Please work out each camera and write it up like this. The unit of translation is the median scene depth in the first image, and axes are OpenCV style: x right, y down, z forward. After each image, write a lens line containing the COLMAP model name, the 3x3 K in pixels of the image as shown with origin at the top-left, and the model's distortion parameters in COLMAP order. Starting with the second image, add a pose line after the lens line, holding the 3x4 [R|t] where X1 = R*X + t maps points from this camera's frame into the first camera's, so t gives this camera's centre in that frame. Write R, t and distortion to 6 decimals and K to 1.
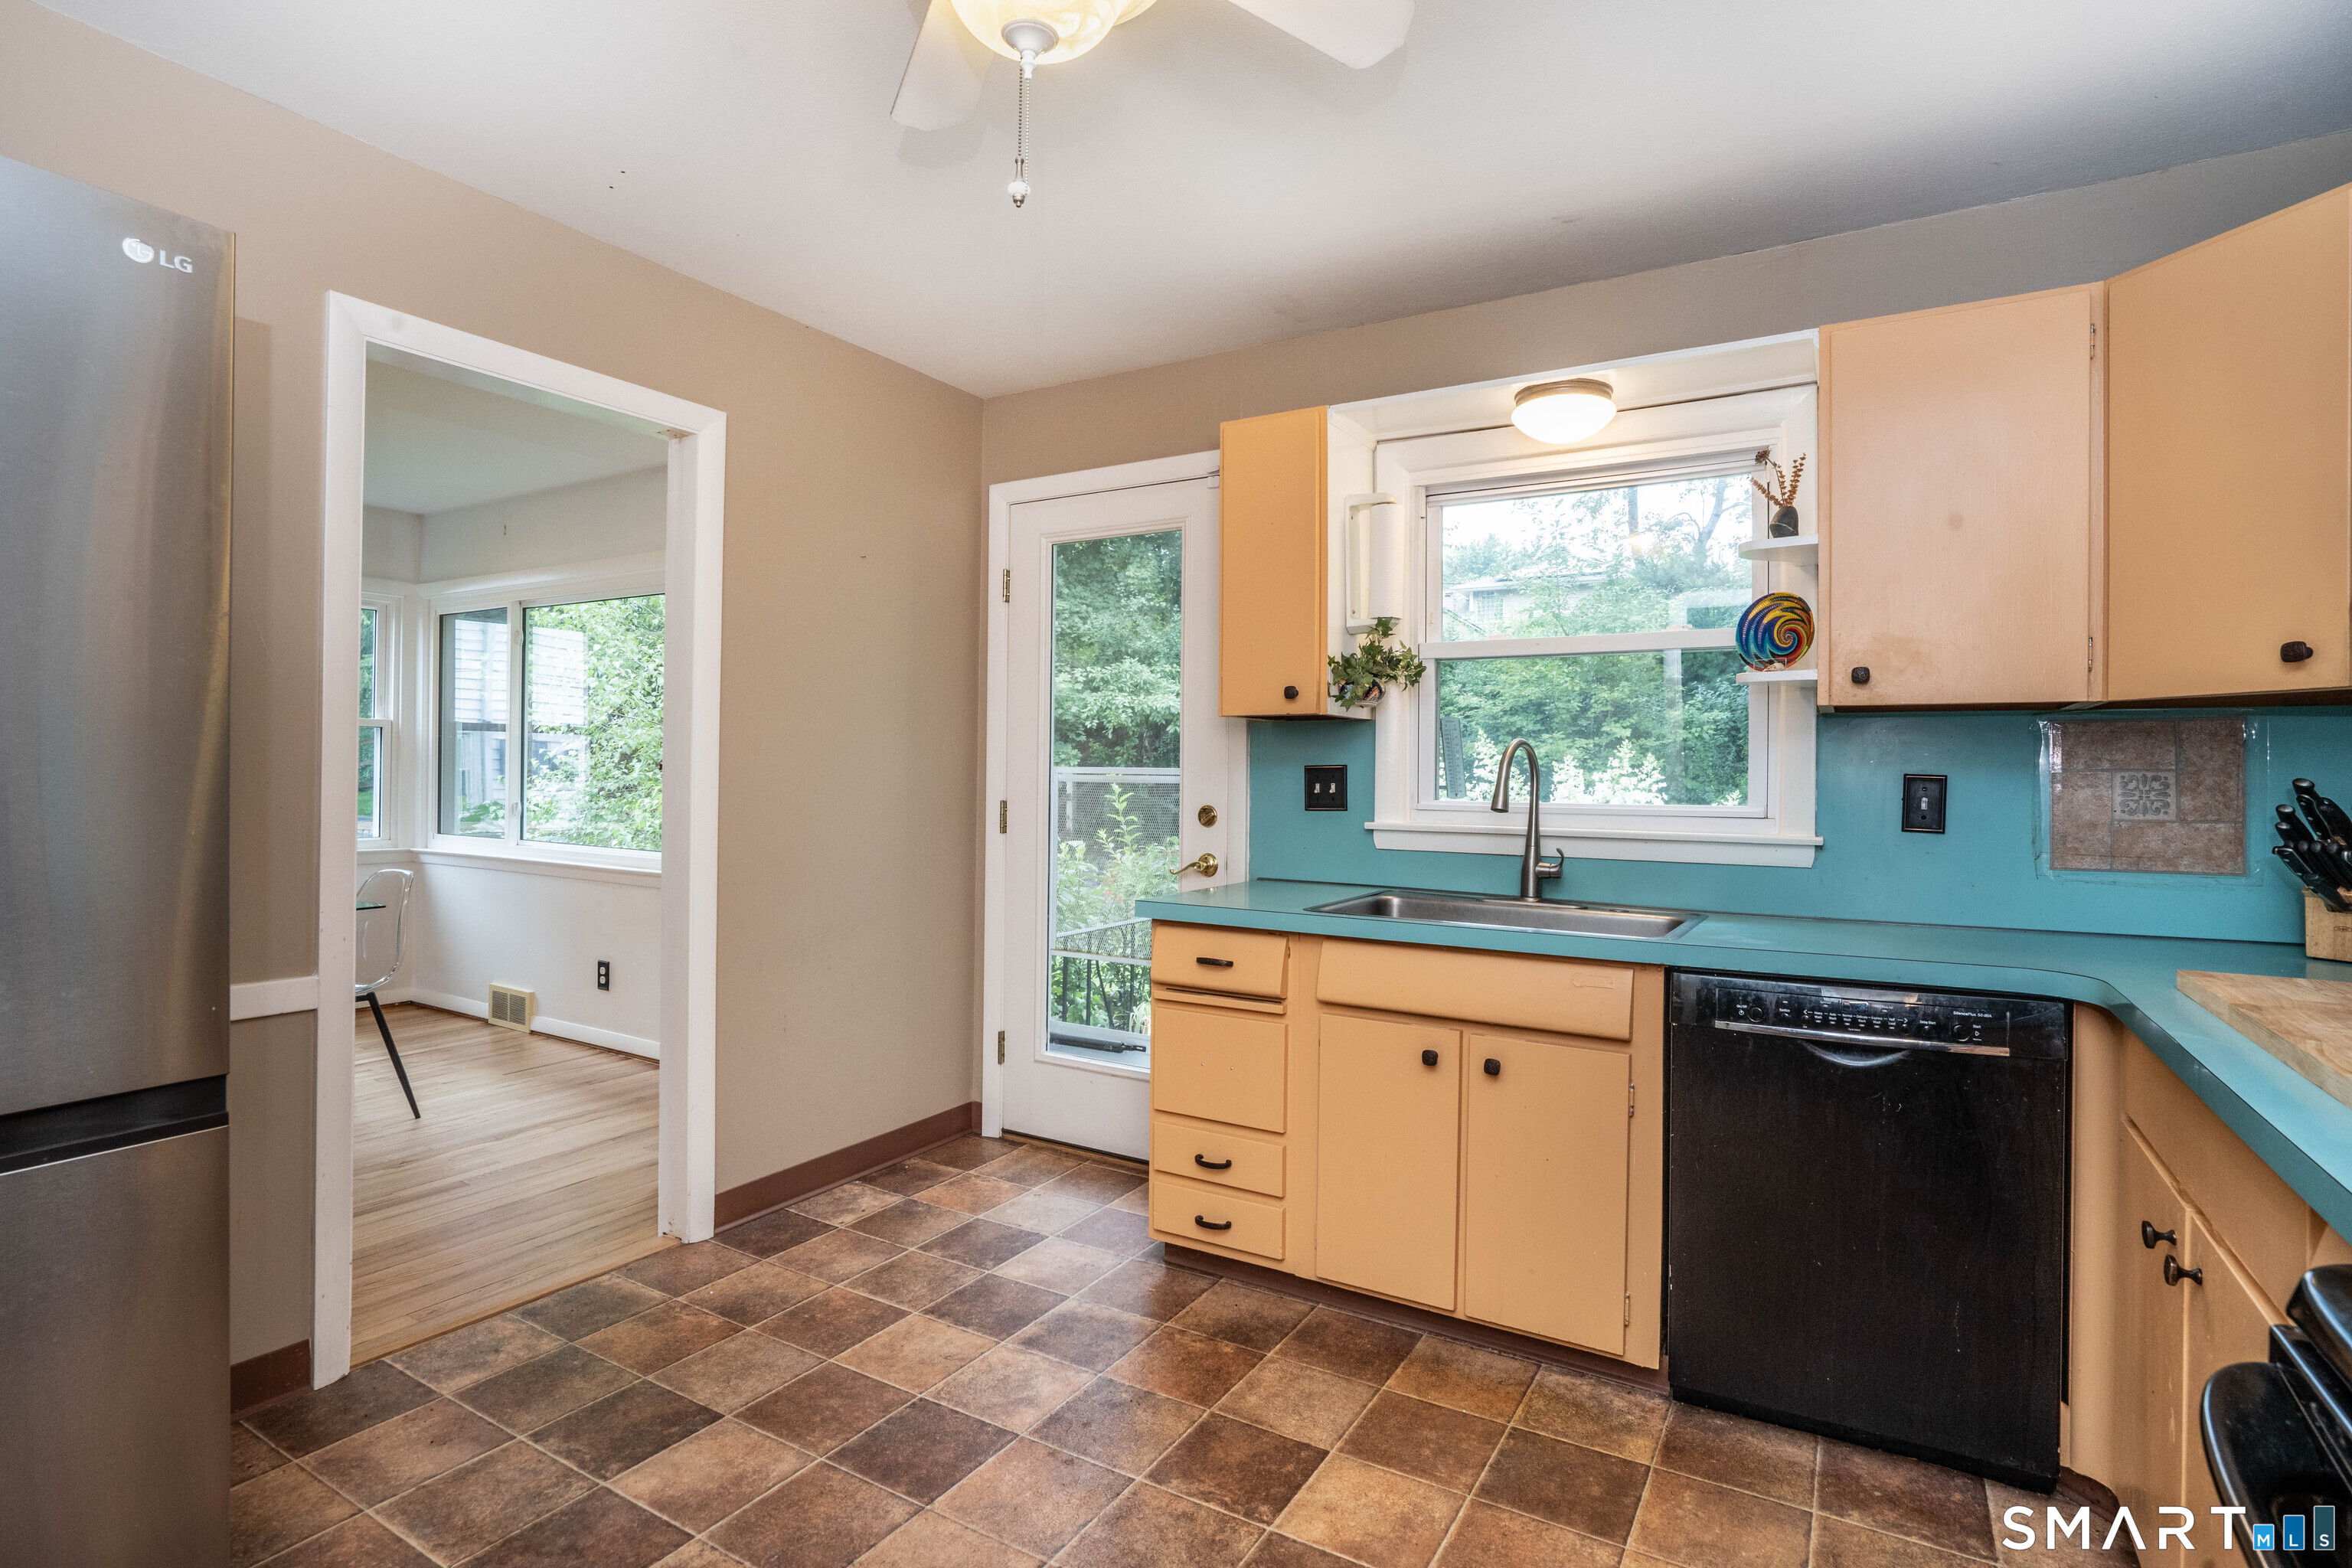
lens RADIAL K [[1160.4, 0, 1143.6], [0, 1160.4, 779.7], [0, 0, 1]] dist [-0.033695, 0.003724]
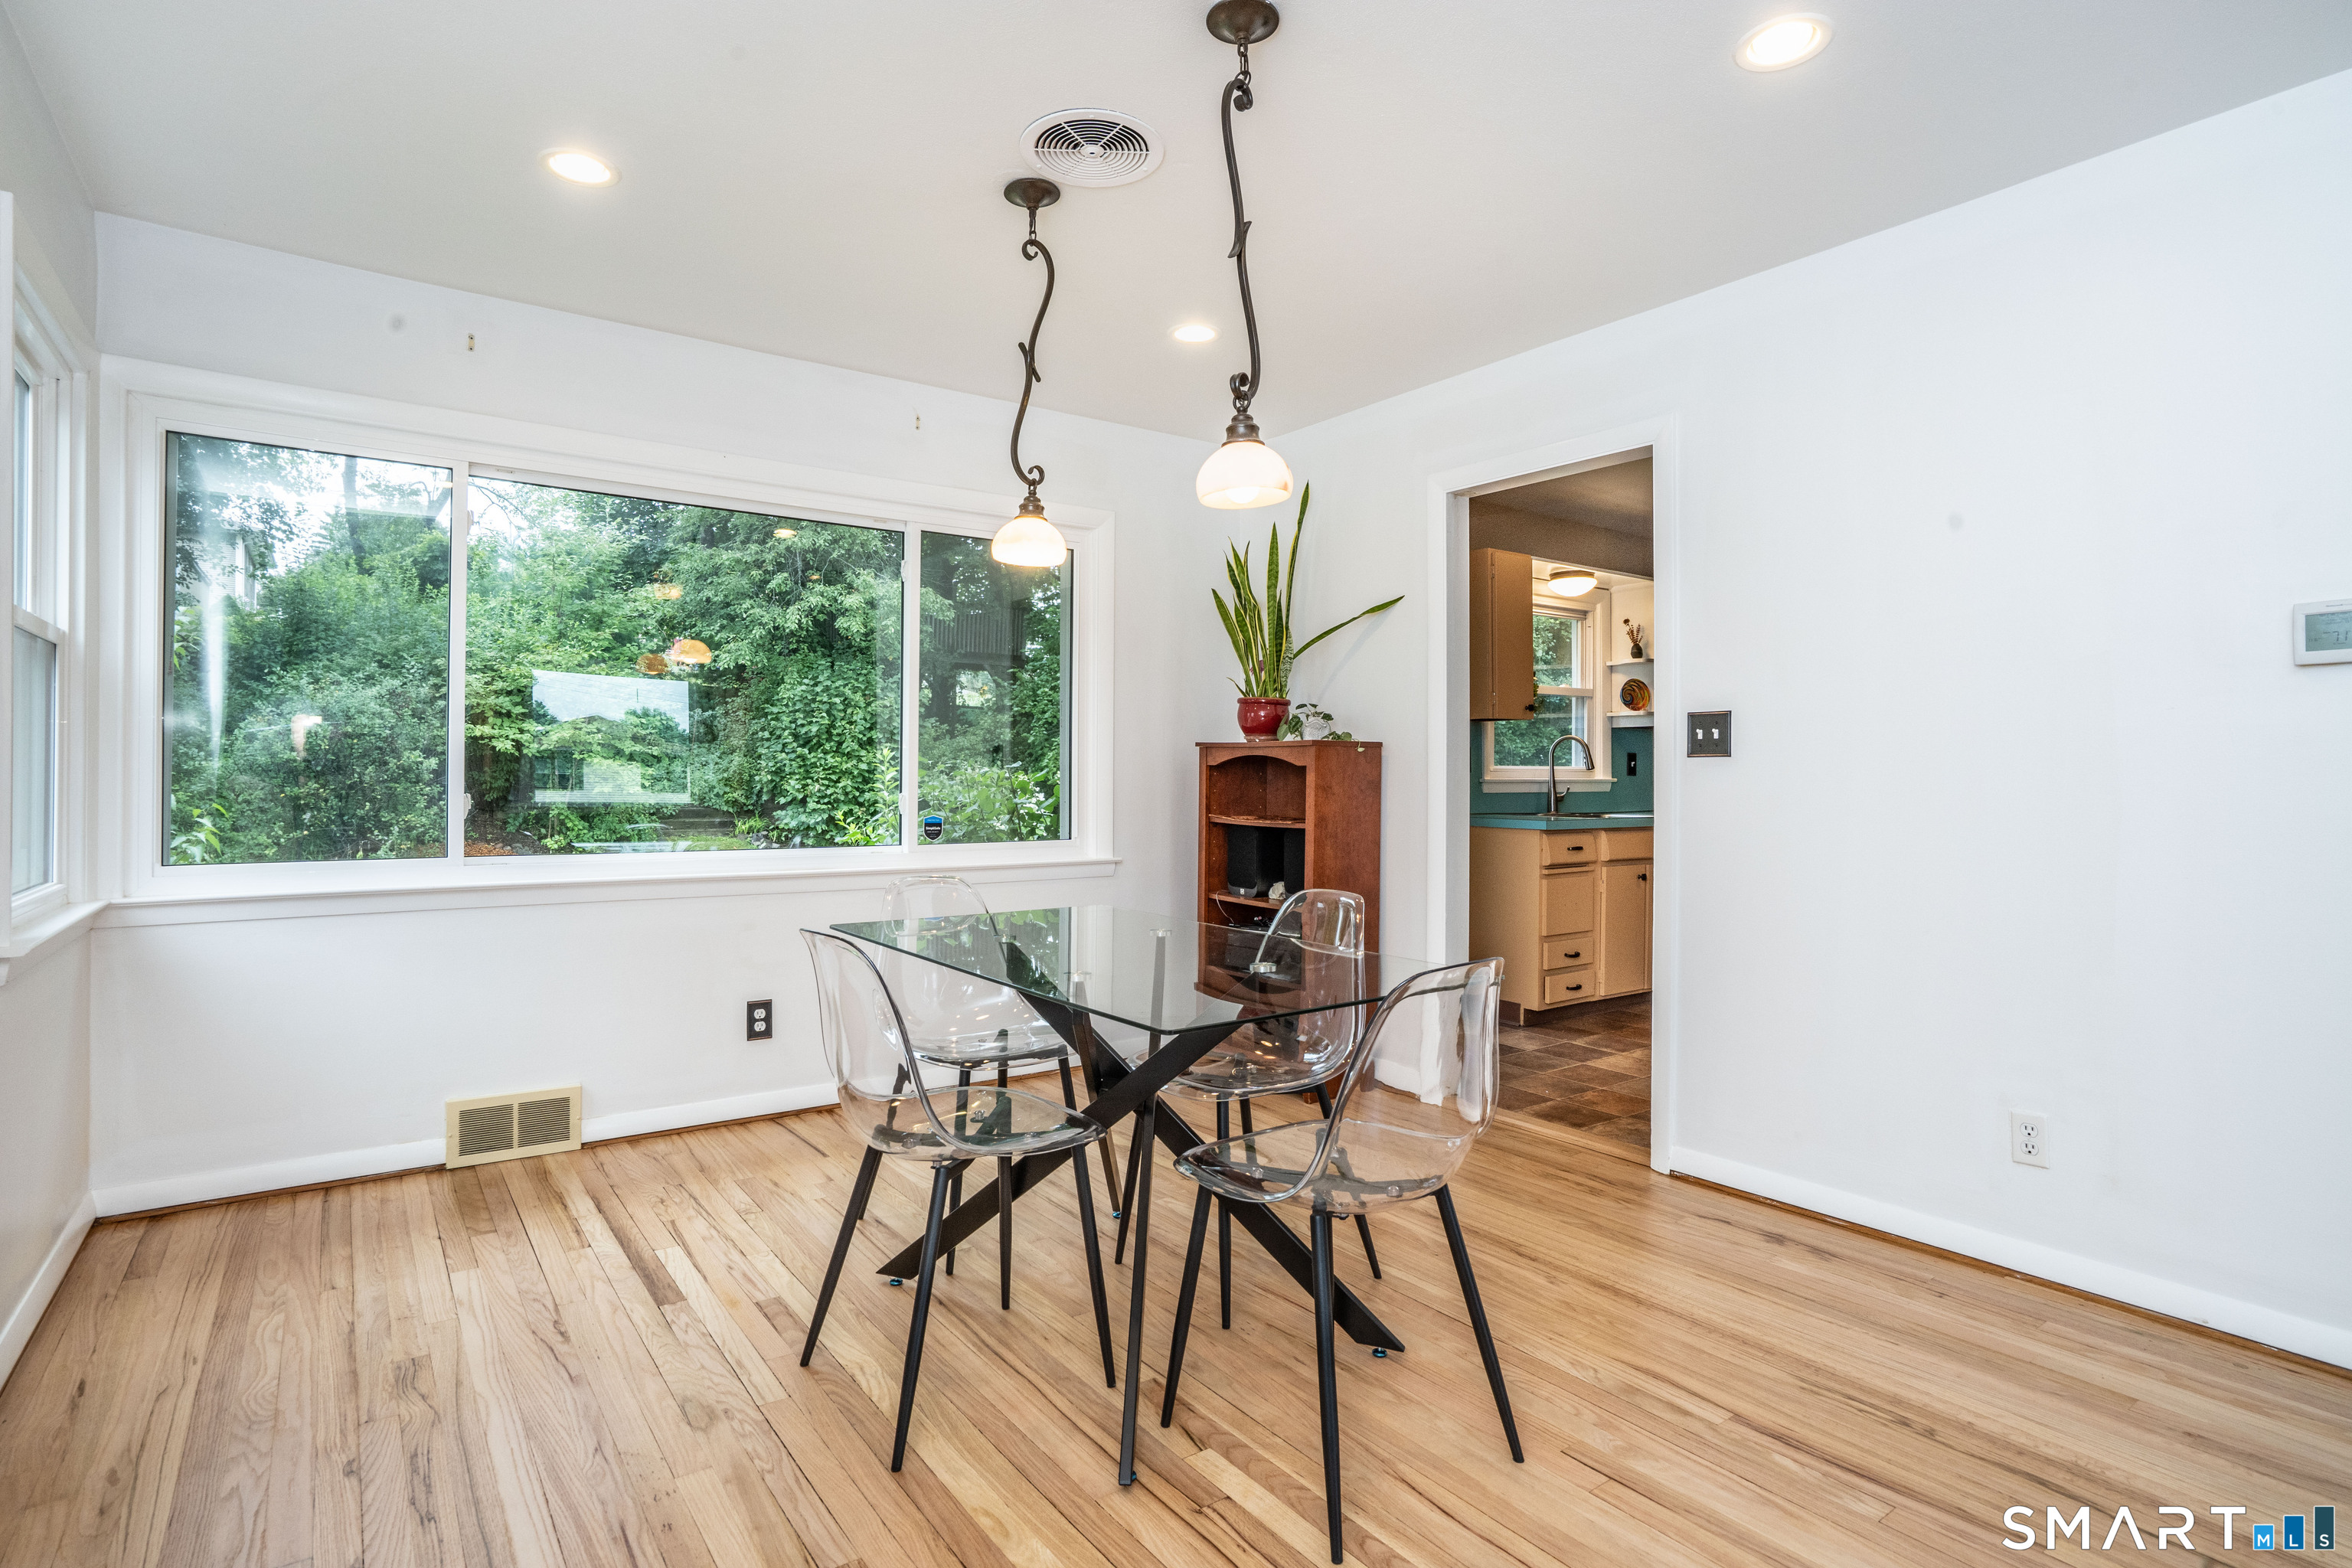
lens RADIAL K [[1160.4, 0, 1139.1], [0, 1160.4, 776.0], [0, 0, 1]] dist [-0.033695, 0.003724]
pose [[0.398568, -0.011917, 0.917061, -2.294664], [0.004876, 0.999929, 0.010875, 0.009050], [-0.917126, 0.000137, 0.398598, 1.026537]]
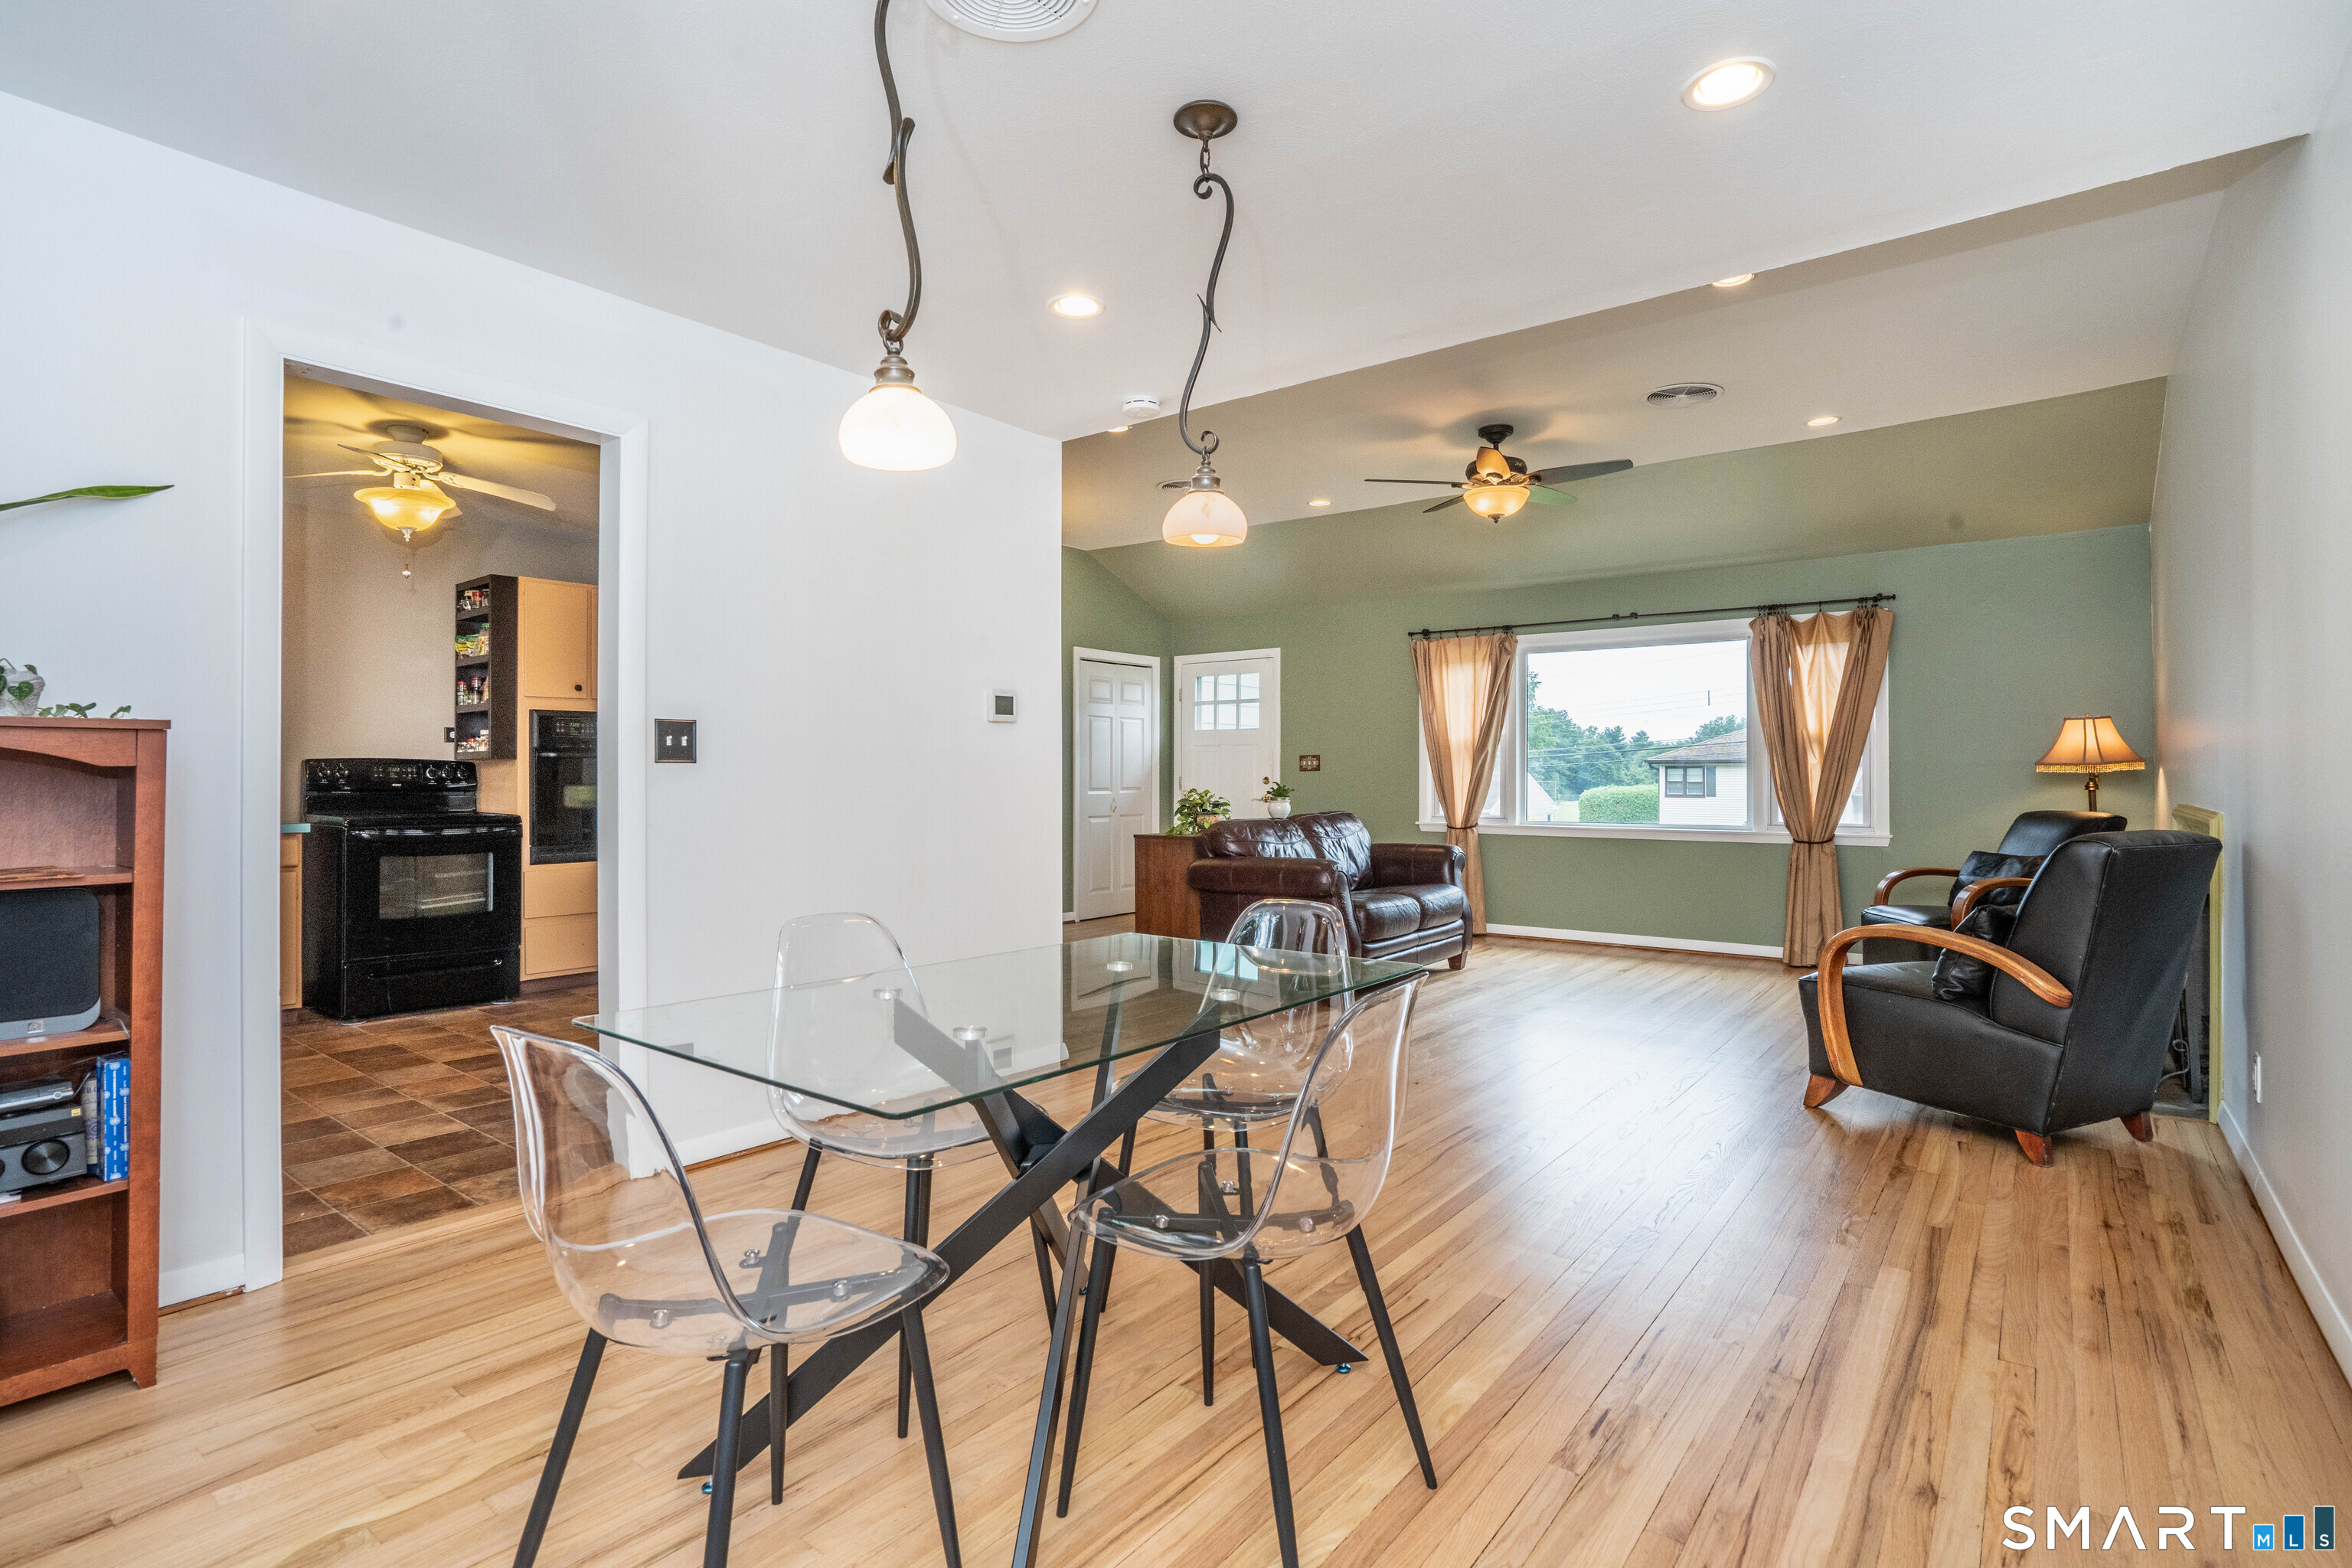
lens RADIAL K [[1160.4, 0, 1209.8], [0, 1160.4, 770.0], [0, 0, 1]] dist [-0.033695, 0.003724]
pose [[-0.995203, -0.010580, 0.097259, -1.567030], [-0.010656, 0.999943, -0.000260, 0.006608], [-0.097251, -0.001296, -0.995259, 2.319533]]
